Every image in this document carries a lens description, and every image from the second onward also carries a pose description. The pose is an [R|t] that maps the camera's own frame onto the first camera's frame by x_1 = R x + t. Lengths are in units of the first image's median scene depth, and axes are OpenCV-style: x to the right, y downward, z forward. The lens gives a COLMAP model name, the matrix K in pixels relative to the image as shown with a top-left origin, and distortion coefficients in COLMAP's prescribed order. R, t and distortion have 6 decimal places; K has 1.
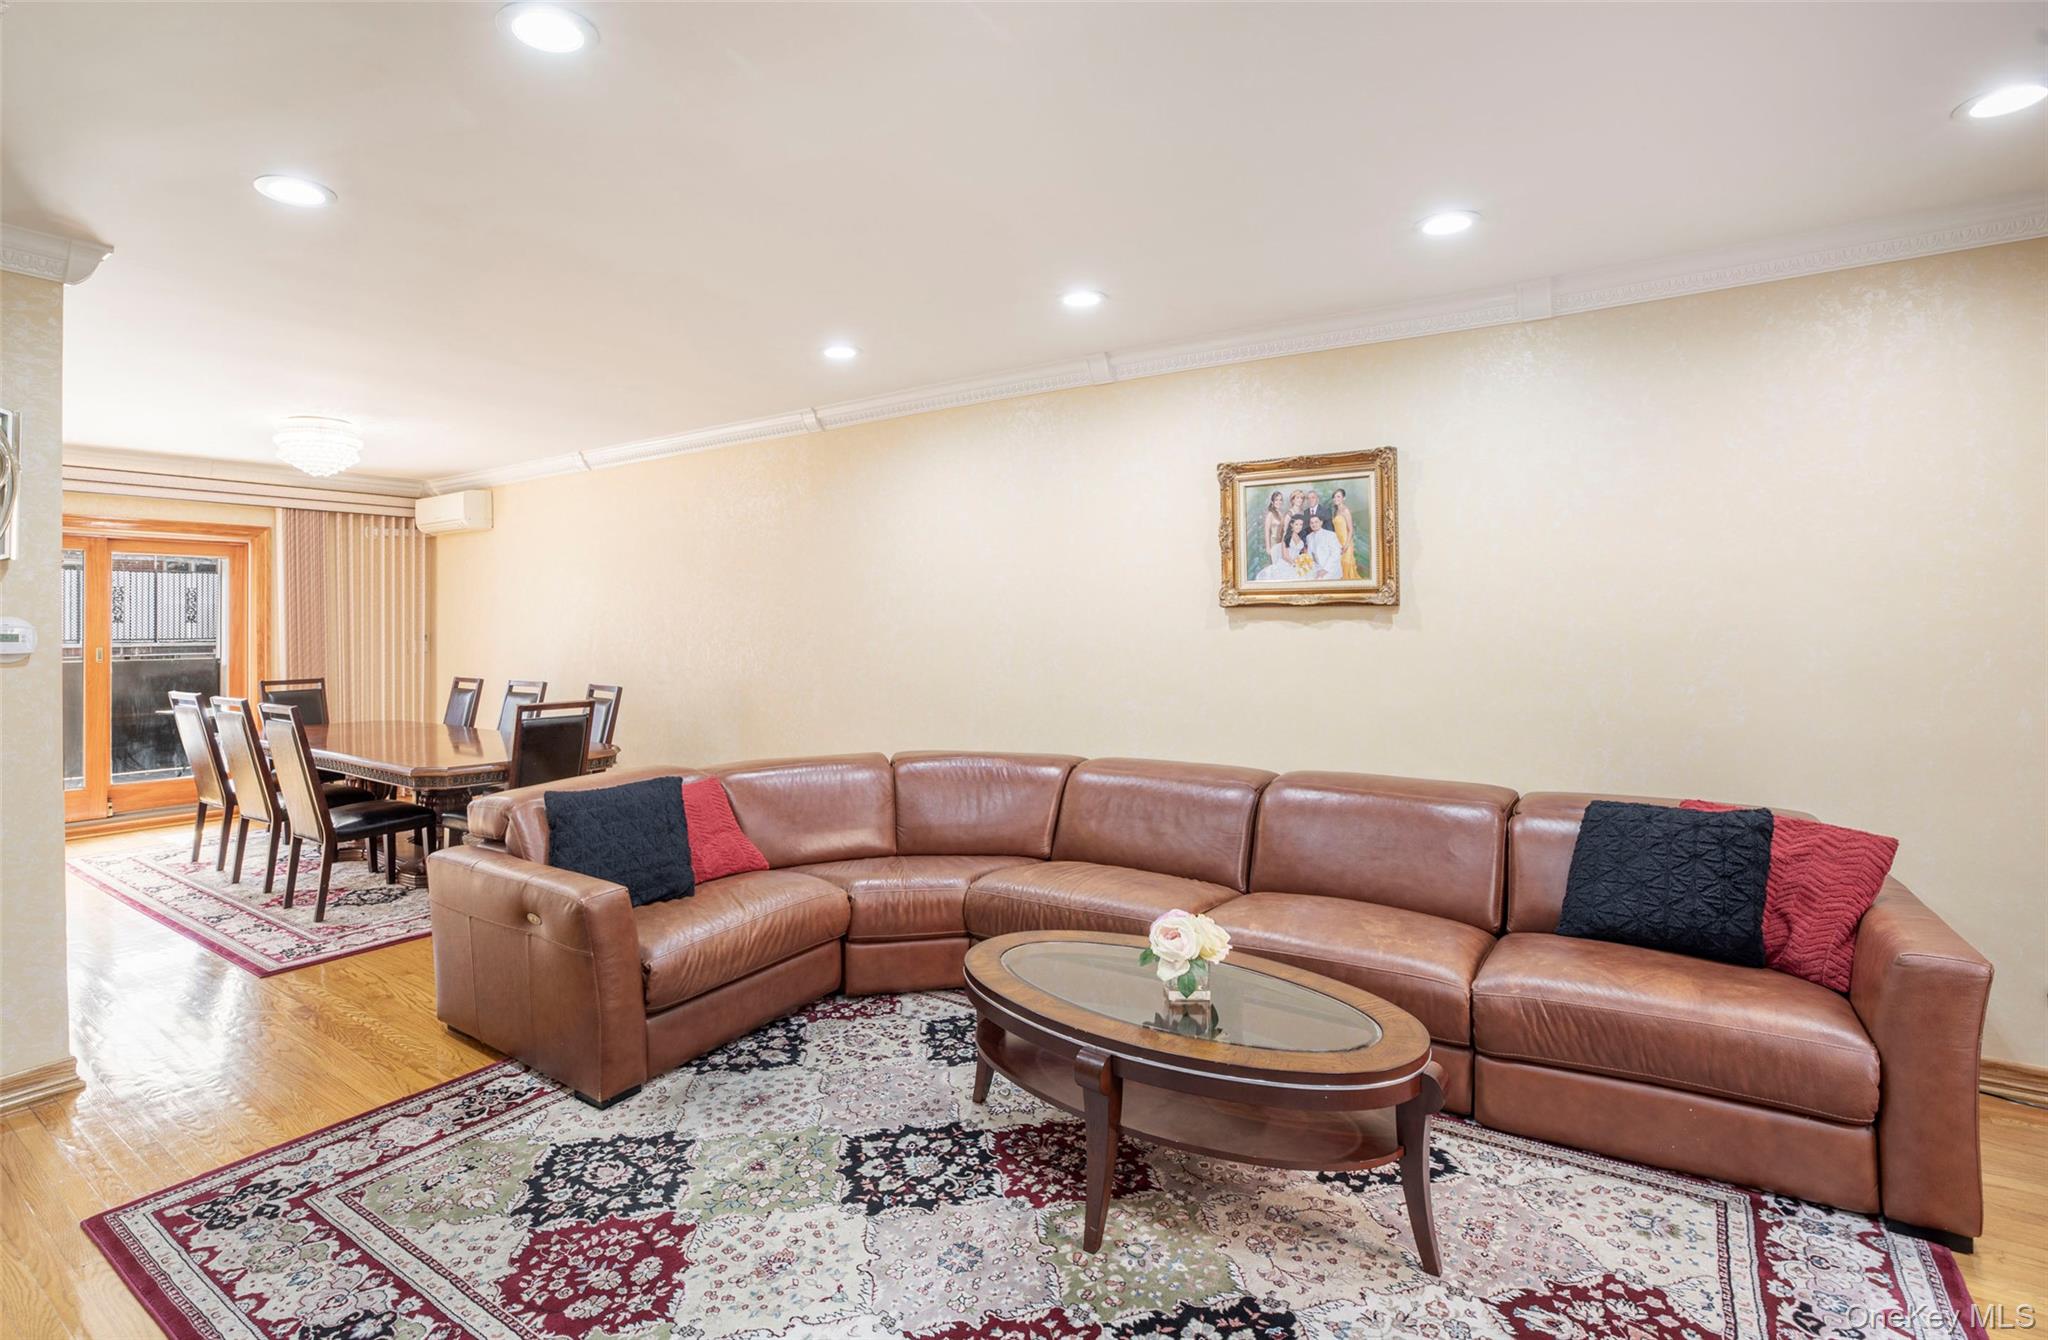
lens RADIAL K [[974.9, 0, 972.6], [0, 974.9, 630.6], [0, 0, 1]] dist [-0.024967, 0.004281]
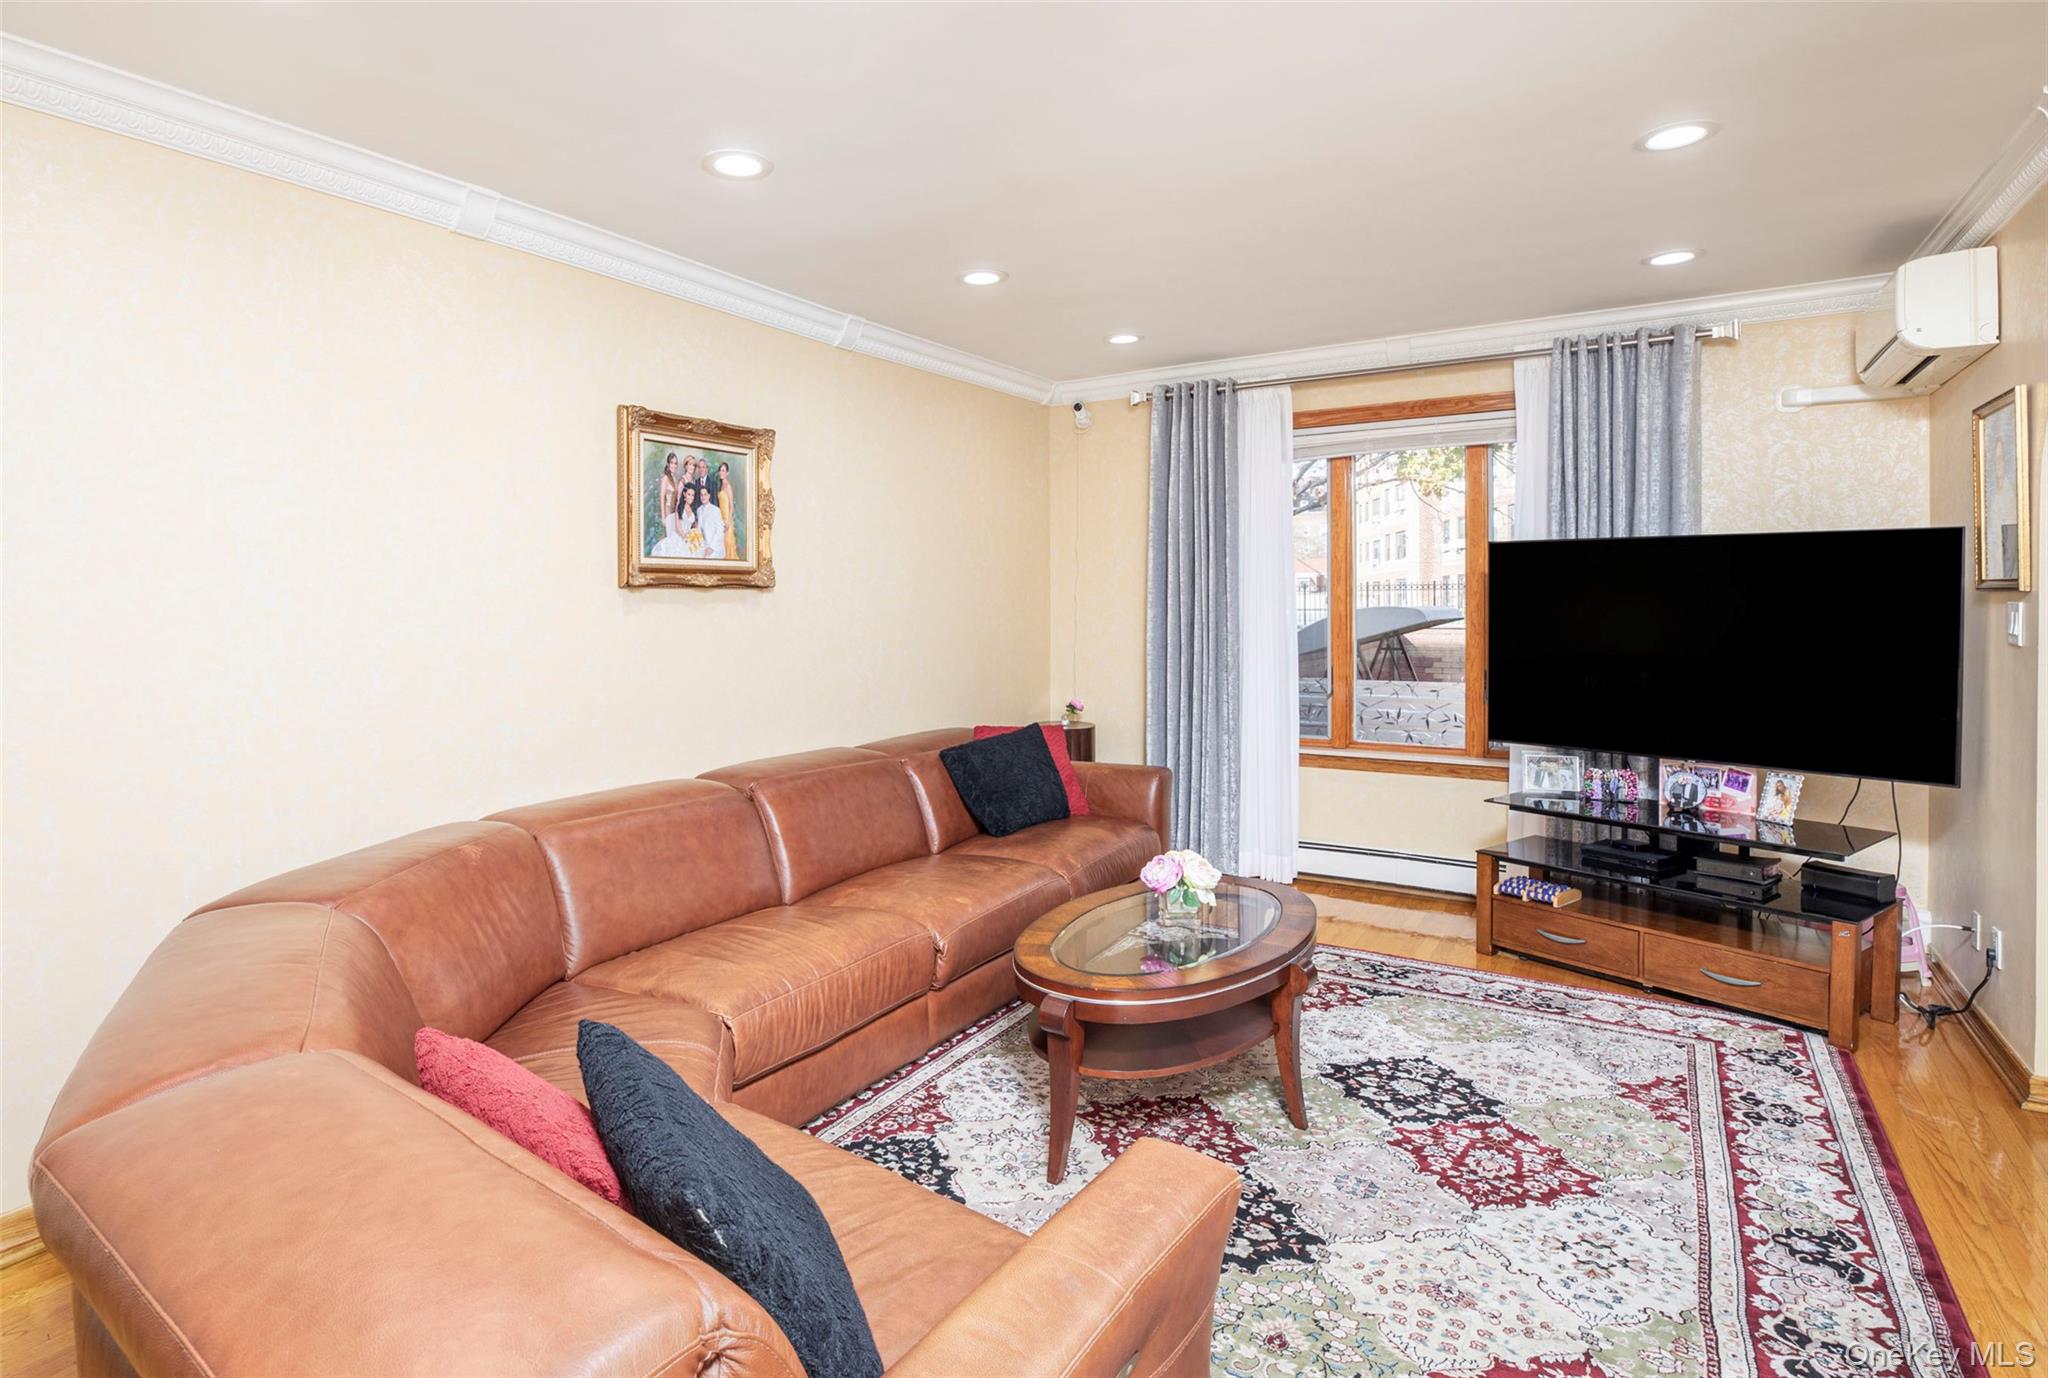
lens RADIAL K [[1108.0, 0, 948.4], [0, 1108.0, 596.9], [0, 0, 1]] dist [0.026849, -0.000818]
pose [[-0.037254, 0.009963, 0.999256, -0.960909], [0.018617, 0.999784, -0.009274, -0.003823], [-0.999132, 0.018258, -0.037431, 1.143541]]
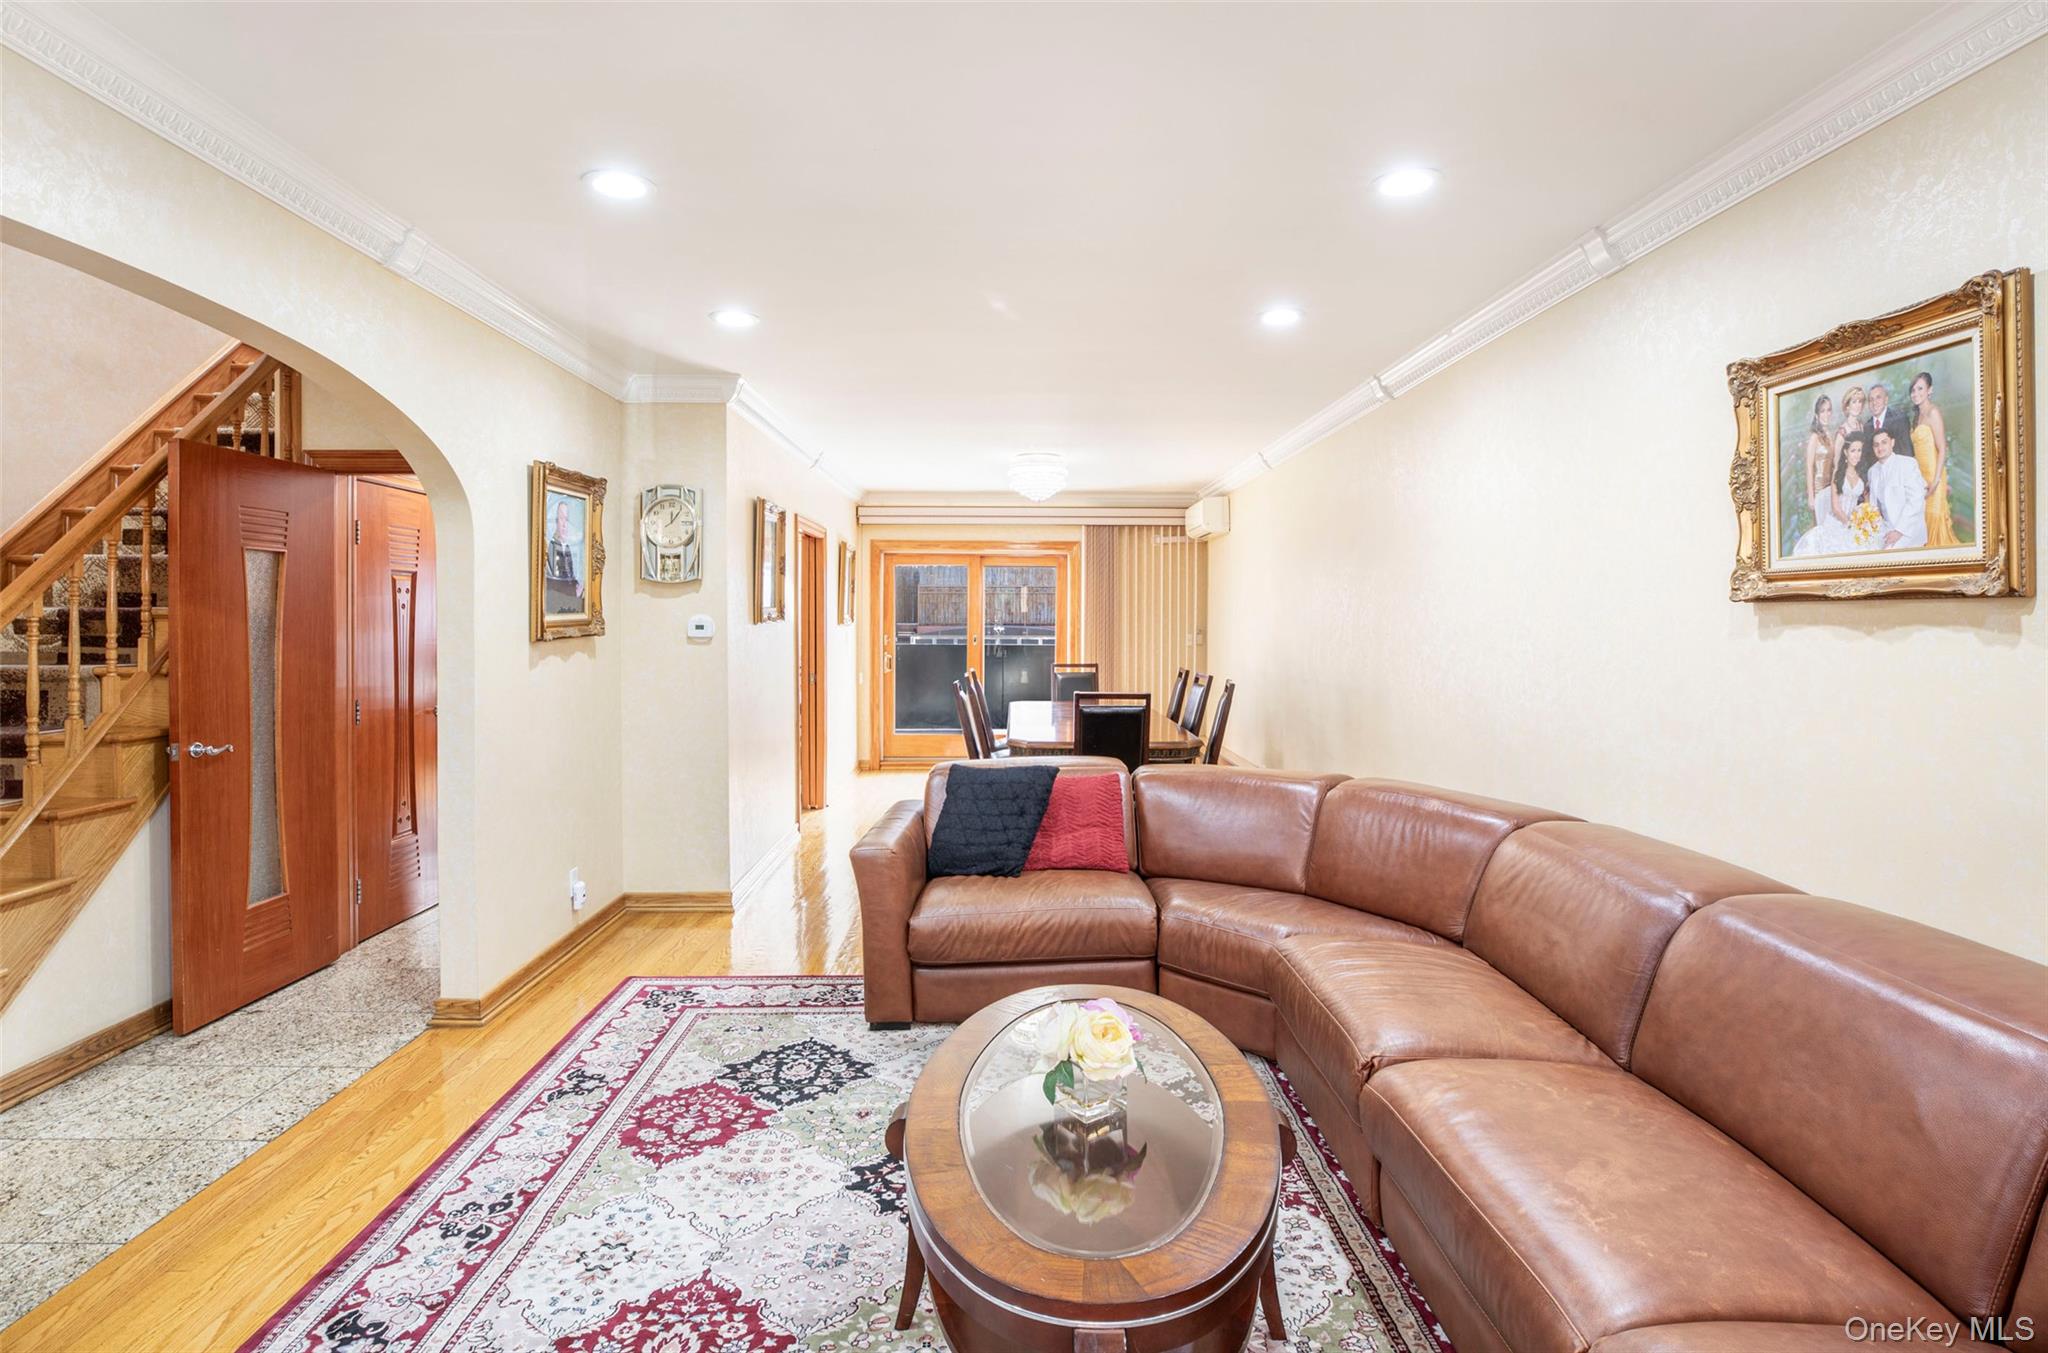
lens RADIAL K [[1009.5, 0, 1024.5], [0, 1009.5, 623.3], [0, 0, 1]] dist [-0.016671, 0.002868]
pose [[0.598425, 0.010780, -0.801106, 0.718952], [-0.014815, 0.999887, 0.002389, -0.008722], [0.801042, 0.010439, 0.598517, 0.411012]]
